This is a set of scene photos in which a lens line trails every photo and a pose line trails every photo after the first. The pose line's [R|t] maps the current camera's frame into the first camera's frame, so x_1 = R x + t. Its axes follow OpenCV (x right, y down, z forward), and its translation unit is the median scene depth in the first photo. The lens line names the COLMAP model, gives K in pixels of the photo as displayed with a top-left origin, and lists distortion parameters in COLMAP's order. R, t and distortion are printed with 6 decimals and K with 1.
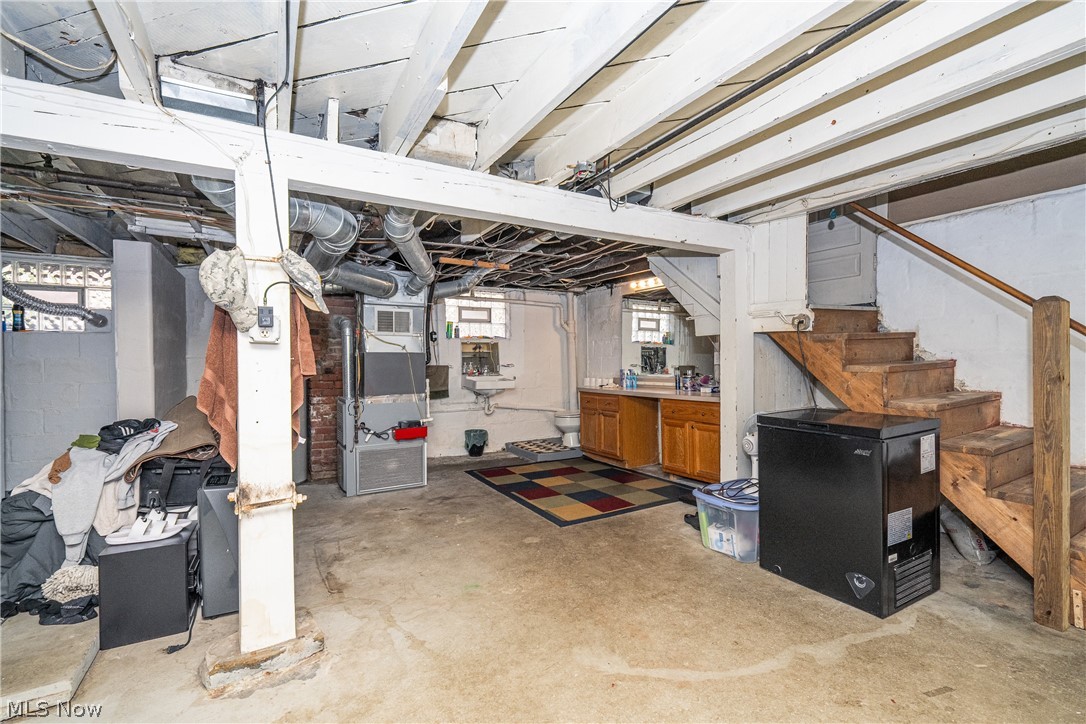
lens RADIAL K [[495.4, 0, 543.0], [0, 495.4, 362.0], [0, 0, 1]] dist [-0.001218, 0.001632]
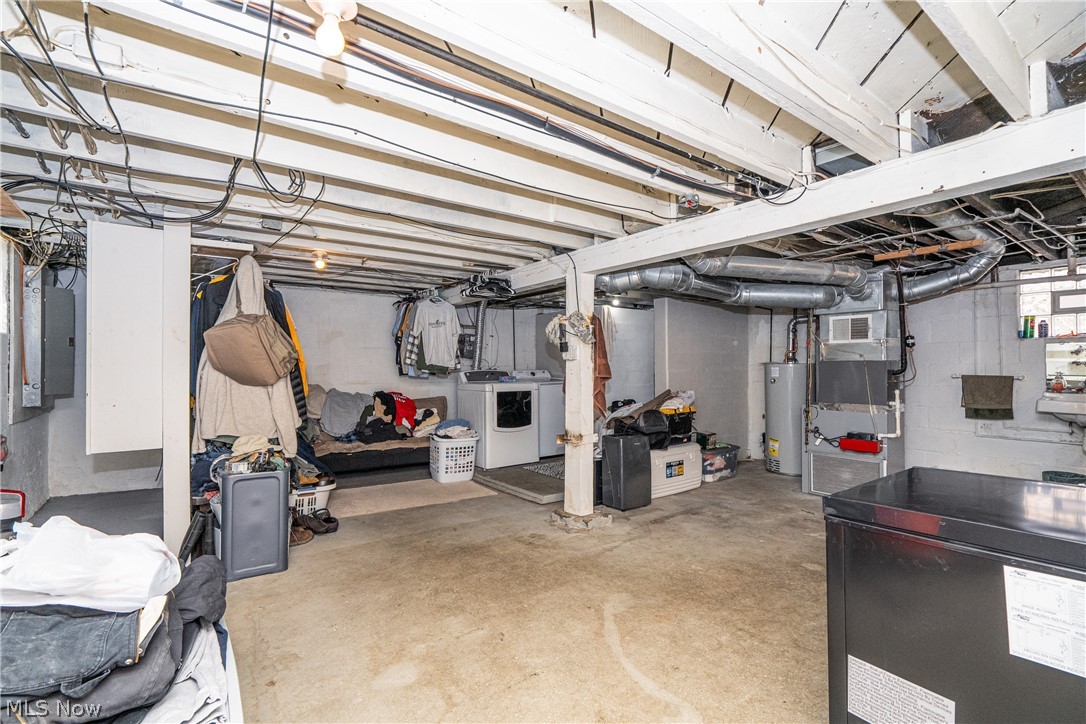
lens RADIAL K [[495.4, 0, 543.0], [0, 495.4, 362.0], [0, 0, 1]] dist [-0.001218, 0.001632]
pose [[0.102104, -0.002363, -0.994771, 0.846286], [-0.005345, 0.999981, -0.002924, -0.014421], [0.994759, 0.005616, 0.102089, 0.410877]]
